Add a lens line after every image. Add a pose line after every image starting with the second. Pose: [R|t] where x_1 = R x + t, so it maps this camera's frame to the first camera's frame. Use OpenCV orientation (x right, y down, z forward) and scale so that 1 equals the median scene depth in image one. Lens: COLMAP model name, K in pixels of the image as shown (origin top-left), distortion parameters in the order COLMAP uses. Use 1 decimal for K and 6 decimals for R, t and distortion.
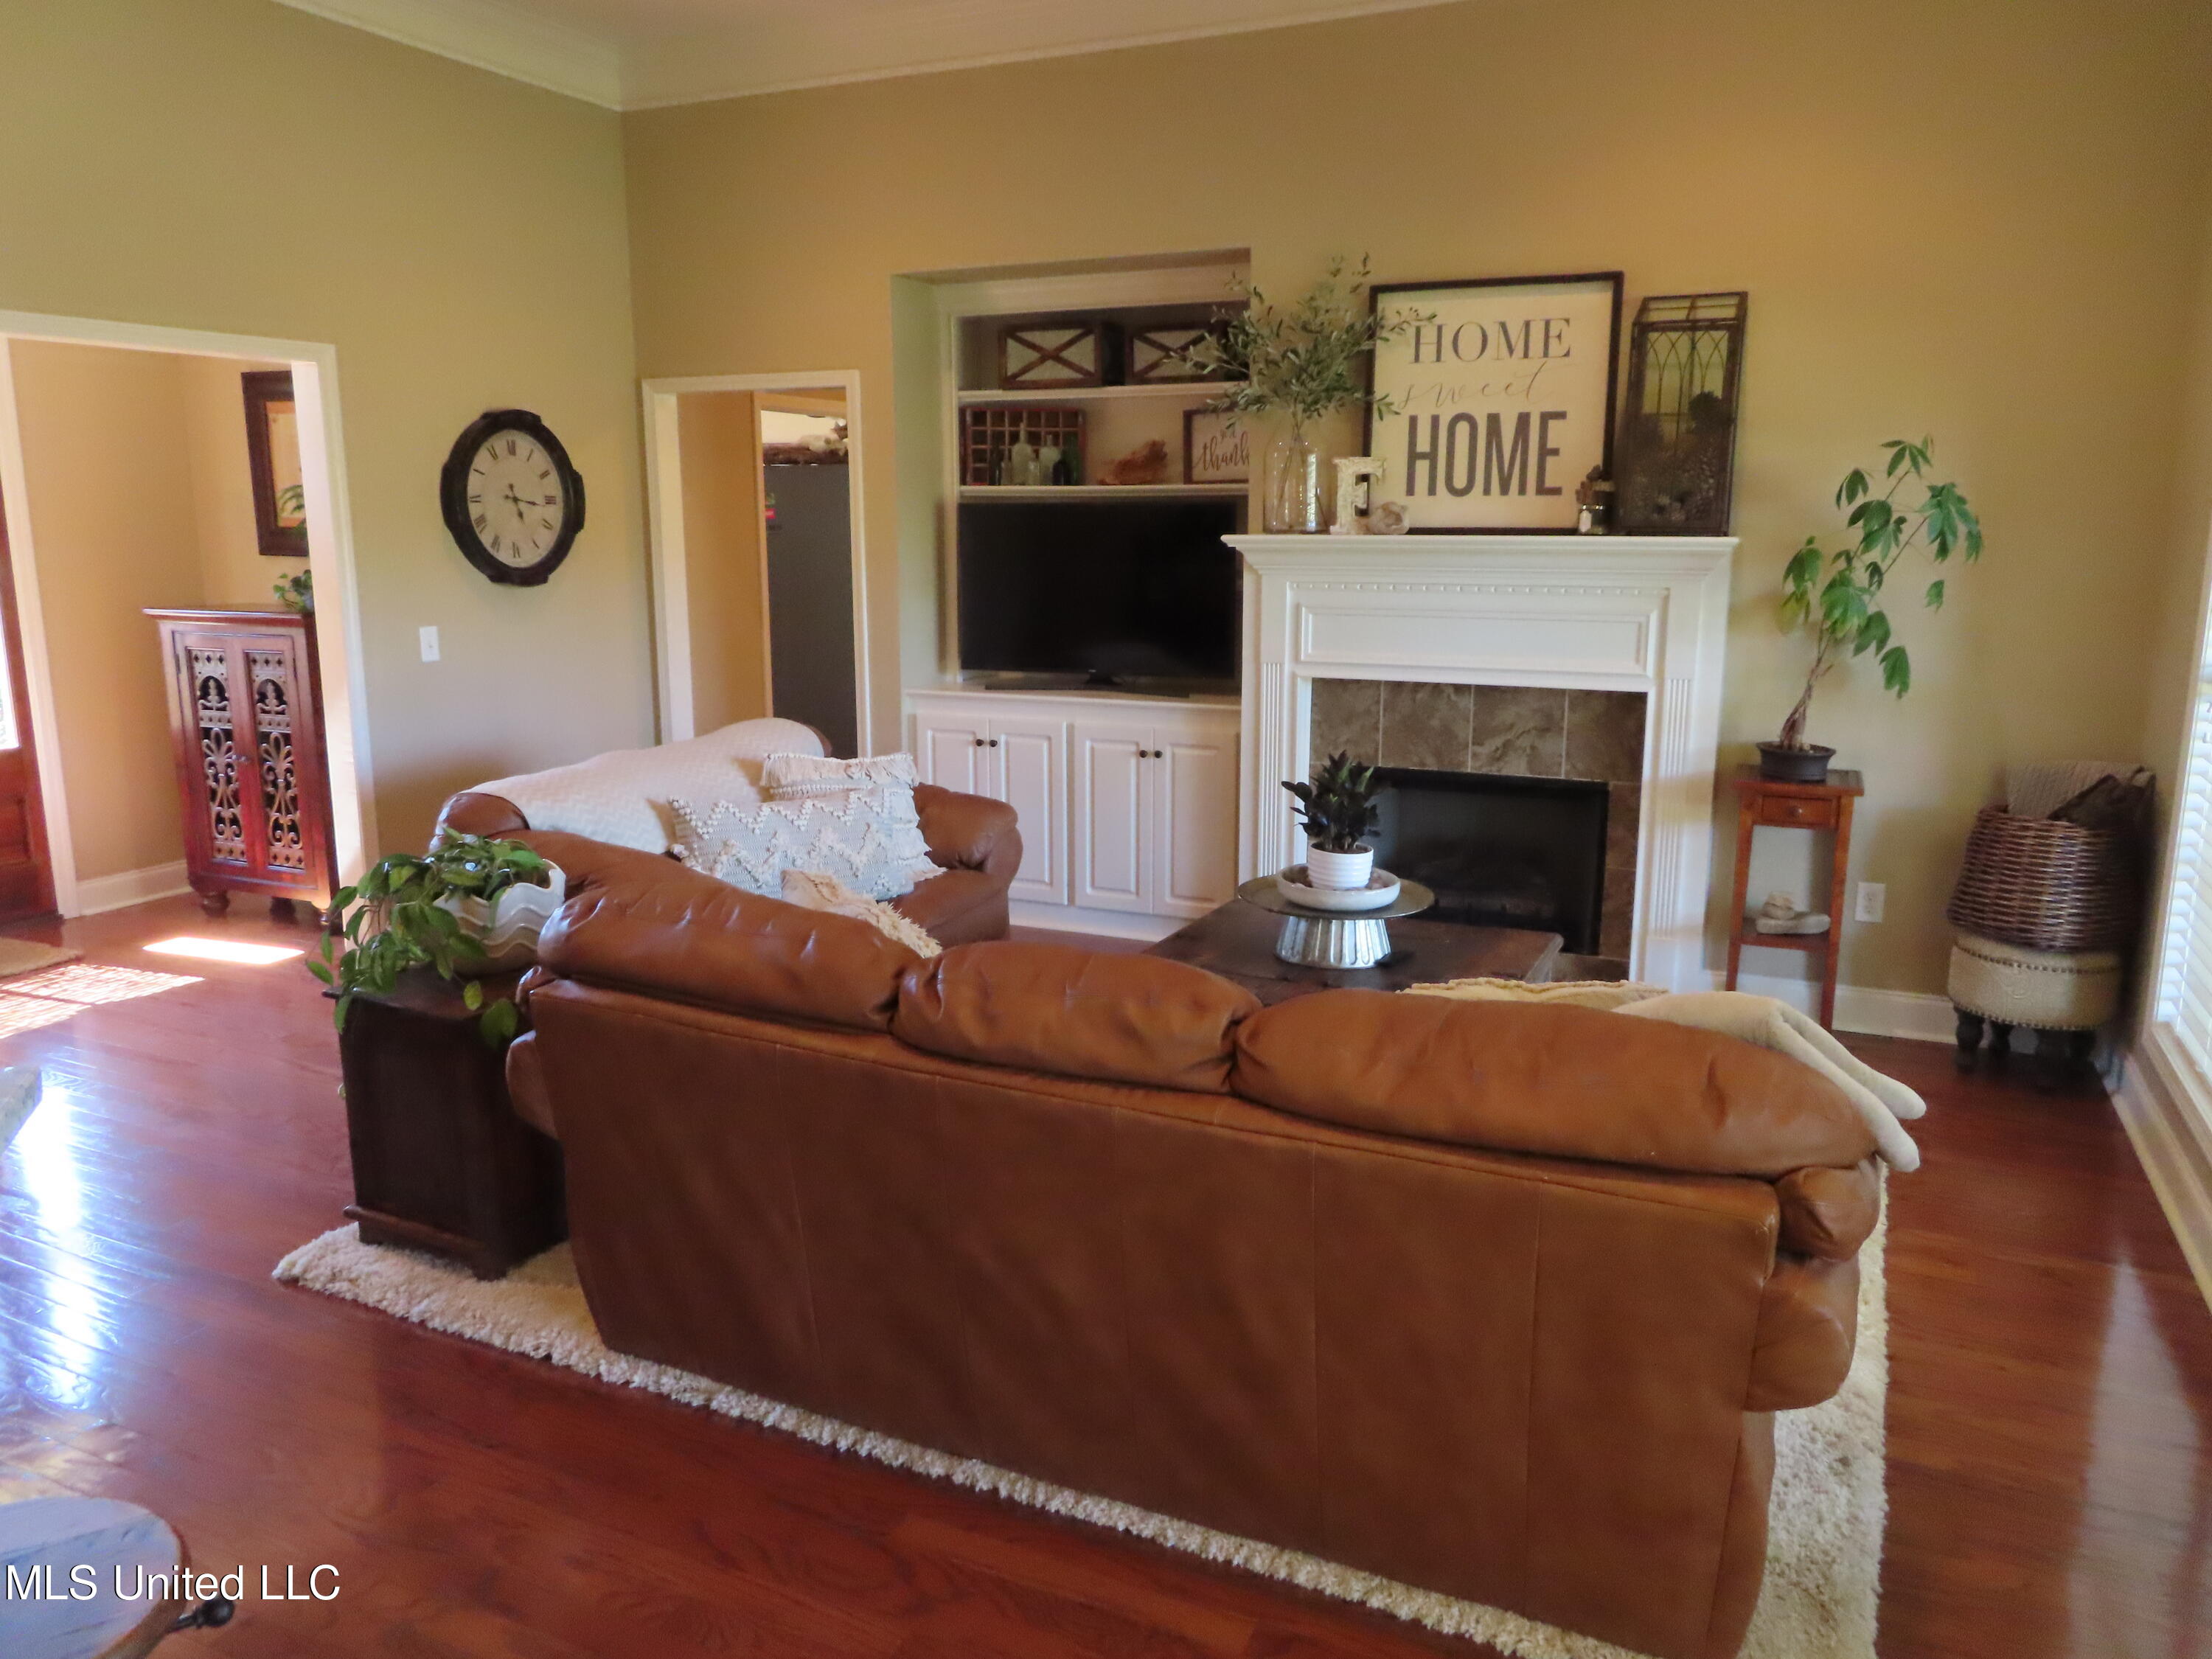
lens RADIAL K [[1581.9, 0, 1102.1], [0, 1581.9, 830.1], [0, 0, 1]] dist [-0.005068, 0.002052]
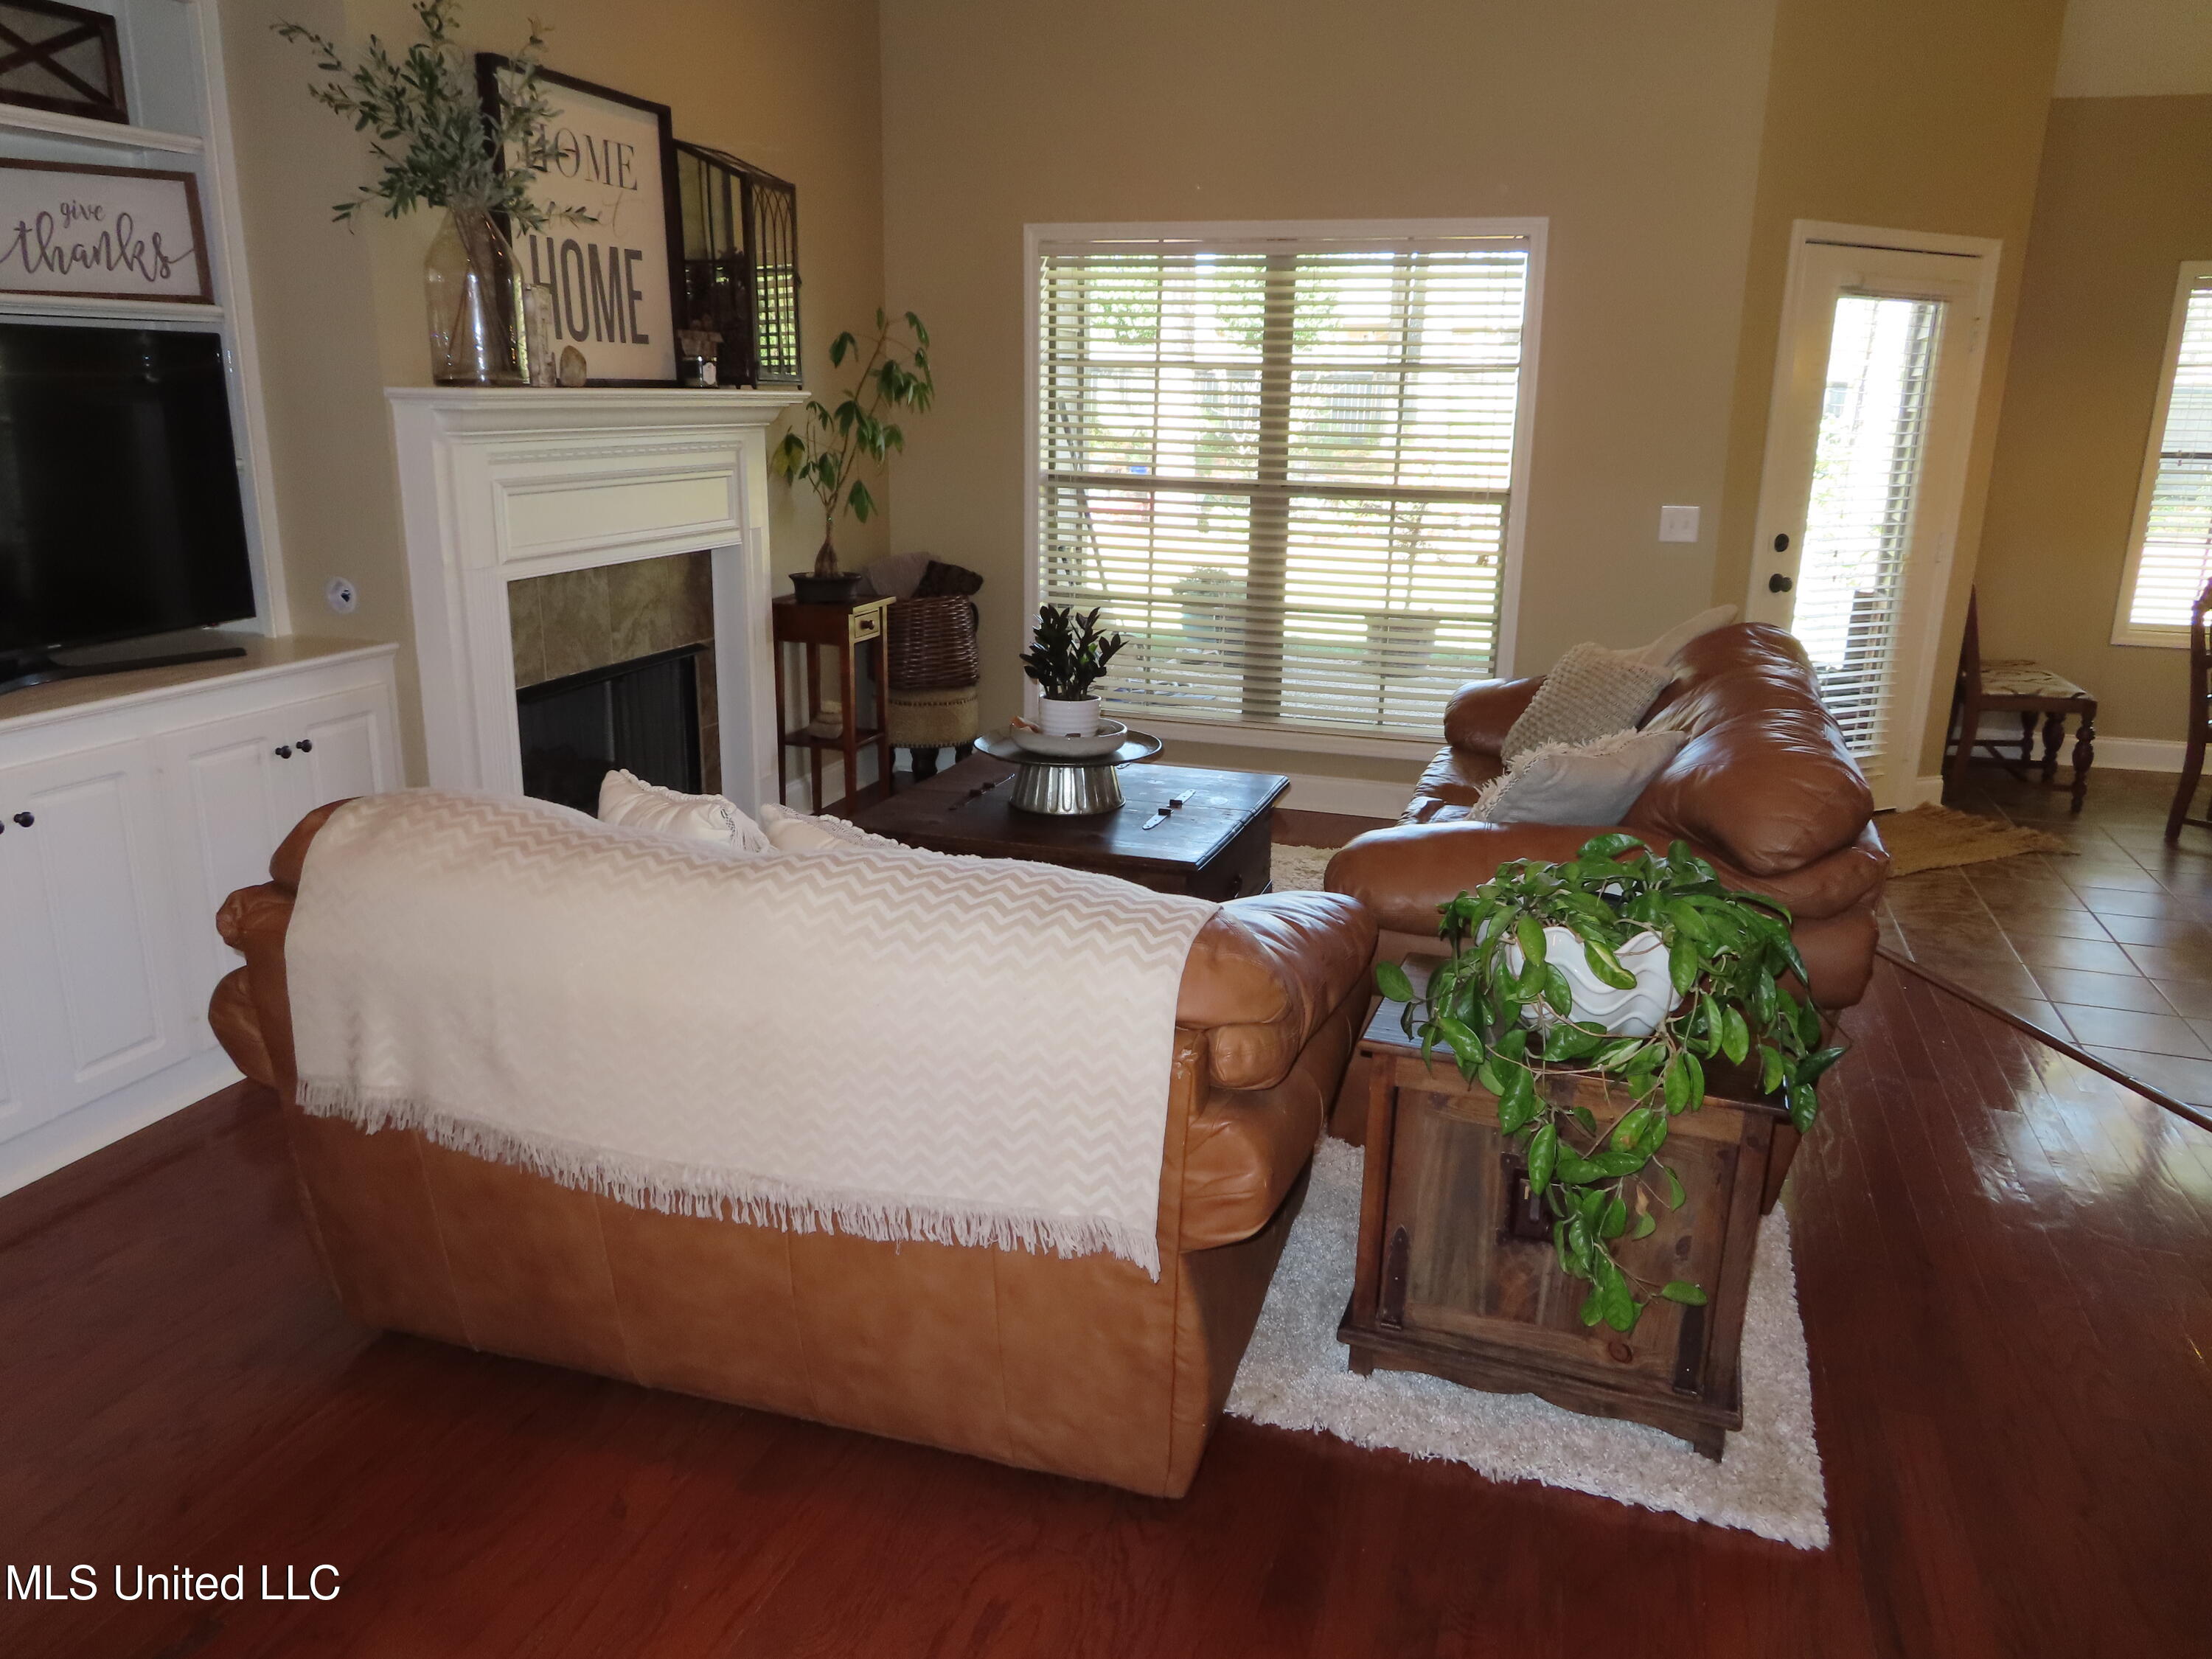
lens RADIAL K [[1581.9, 0, 1103.4], [0, 1581.9, 837.0], [0, 0, 1]] dist [-0.005068, 0.002052]
pose [[-0.108820, -0.271173, 0.956359, -0.672062], [0.181941, 0.940388, 0.287347, -0.151094], [-0.977269, 0.205270, -0.052995, 0.810676]]
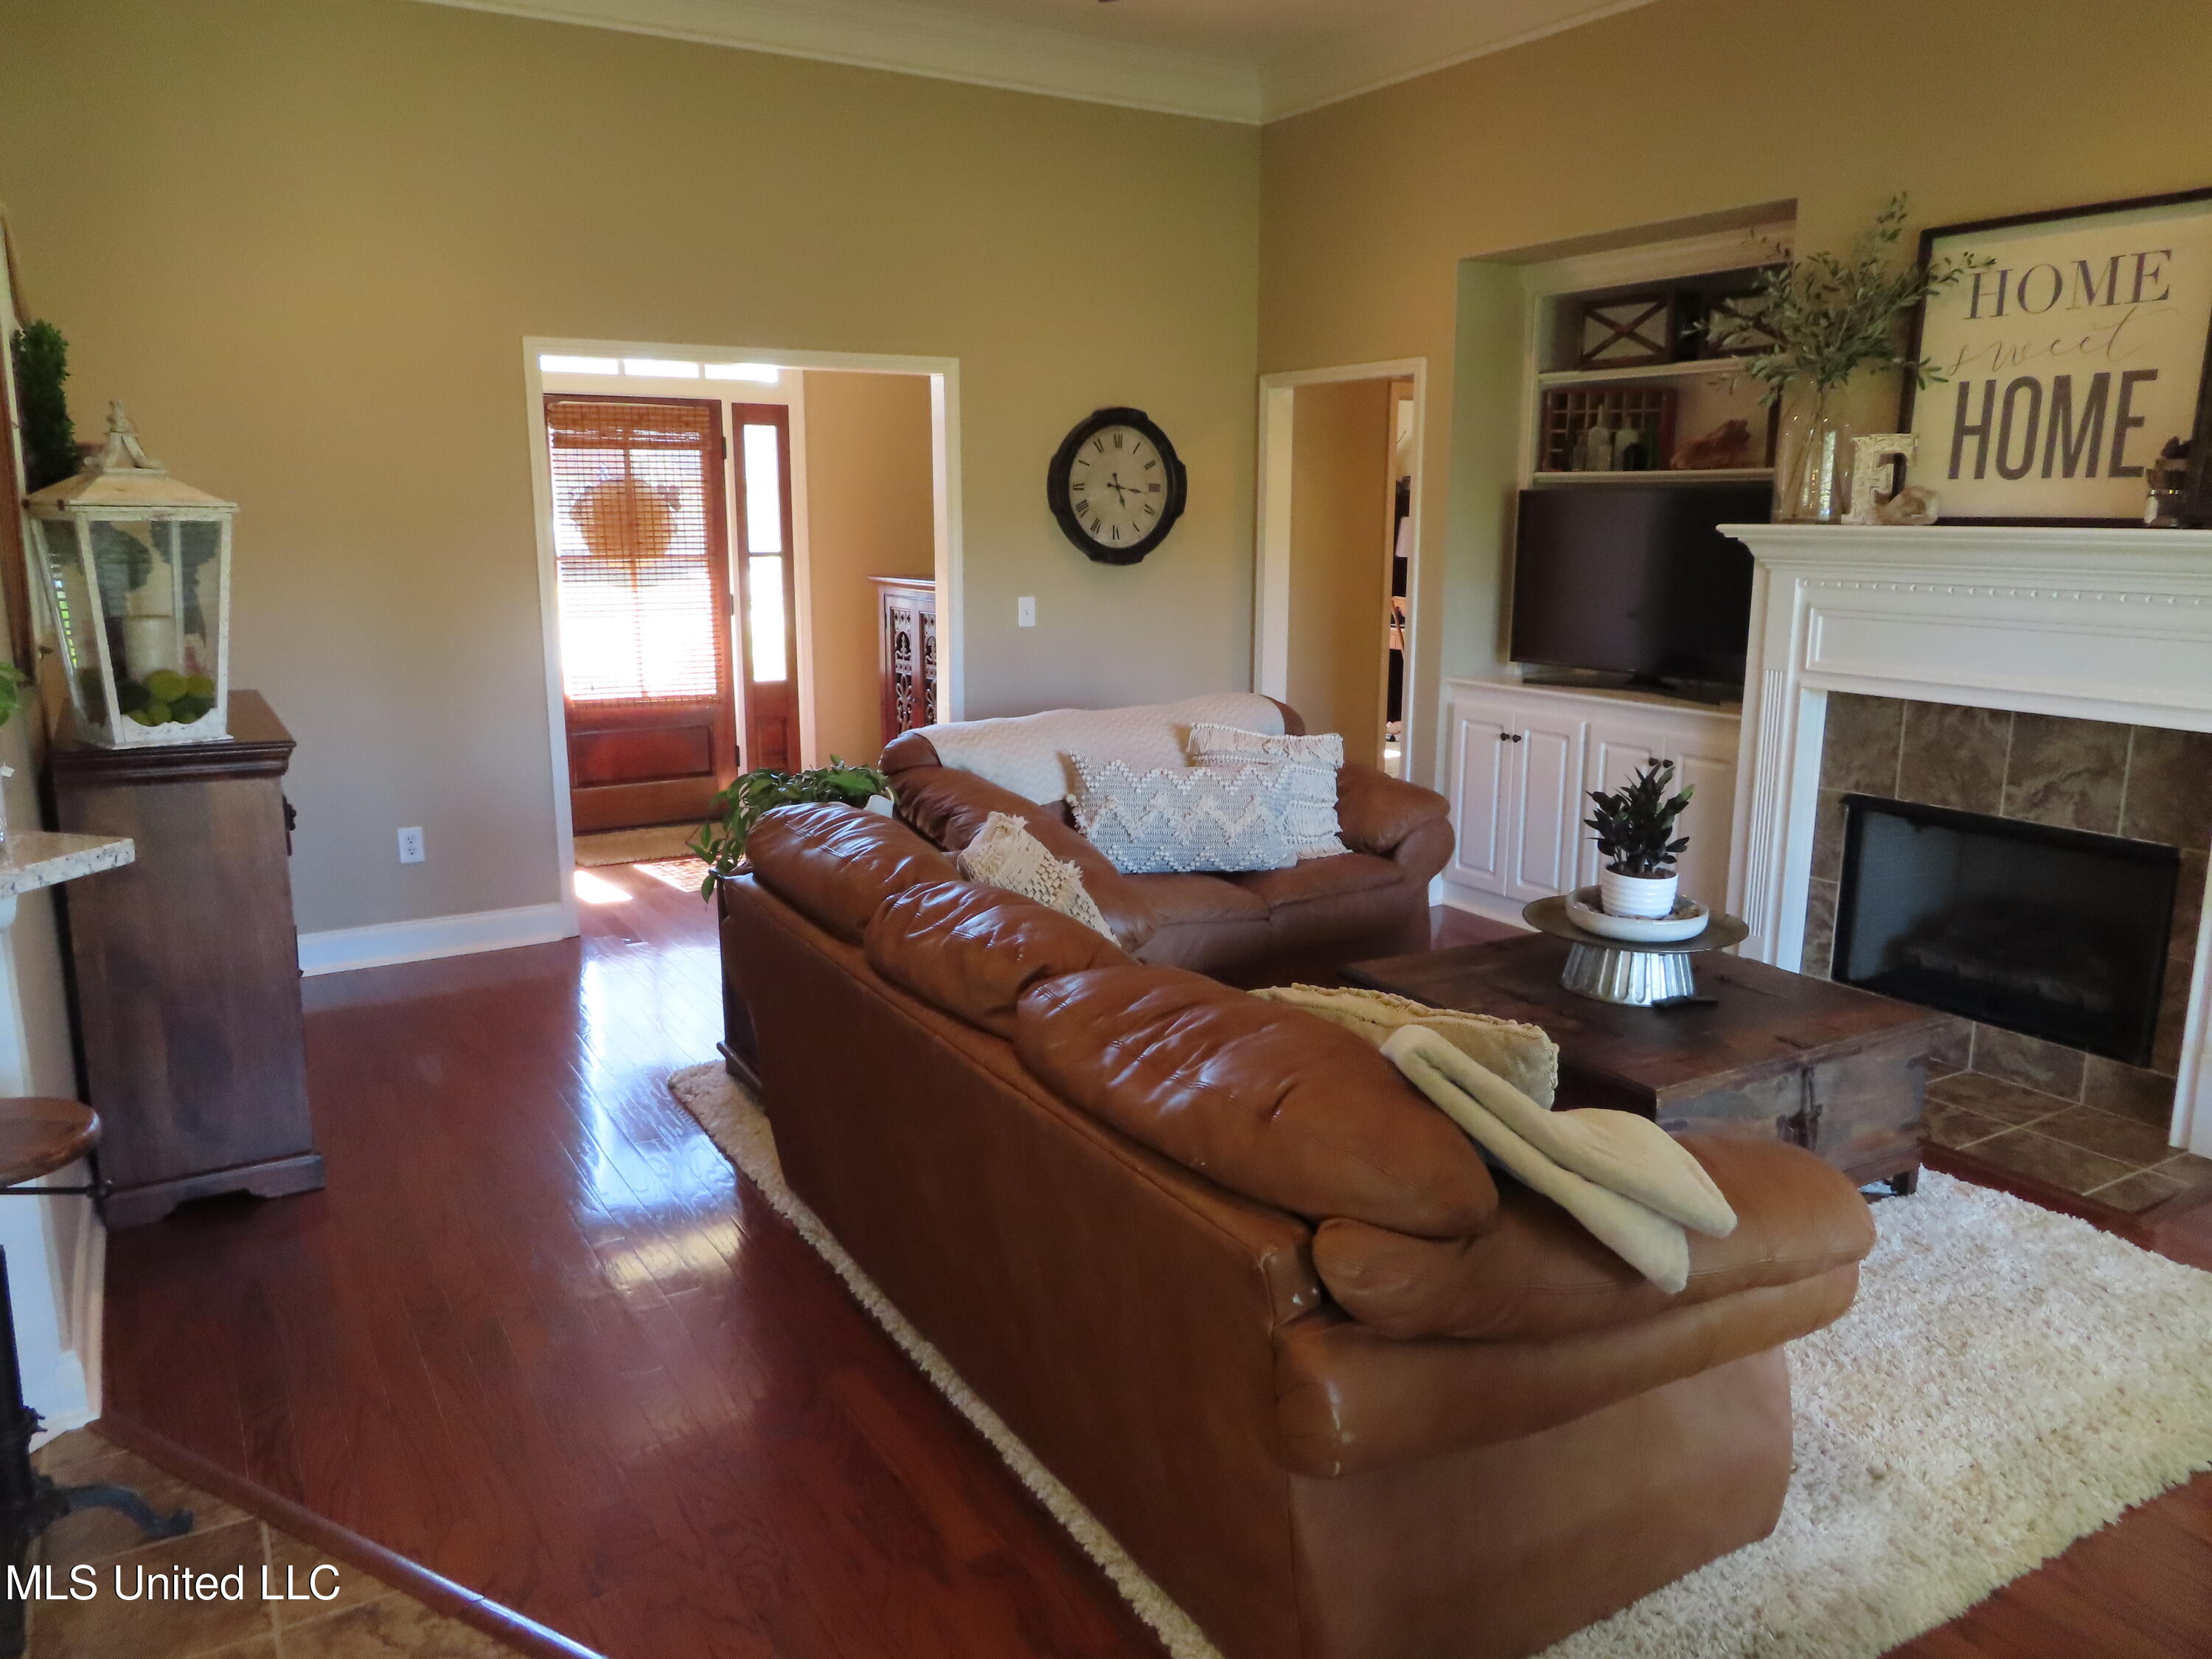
lens RADIAL K [[1581.9, 0, 1094.3], [0, 1581.9, 835.1], [0, 0, 1]] dist [-0.005068, 0.002052]
pose [[0.829340, 0.116621, -0.546439, 0.294693], [-0.112094, 0.992820, 0.041761, -0.009041], [0.547385, 0.026619, 0.836457, 0.060467]]
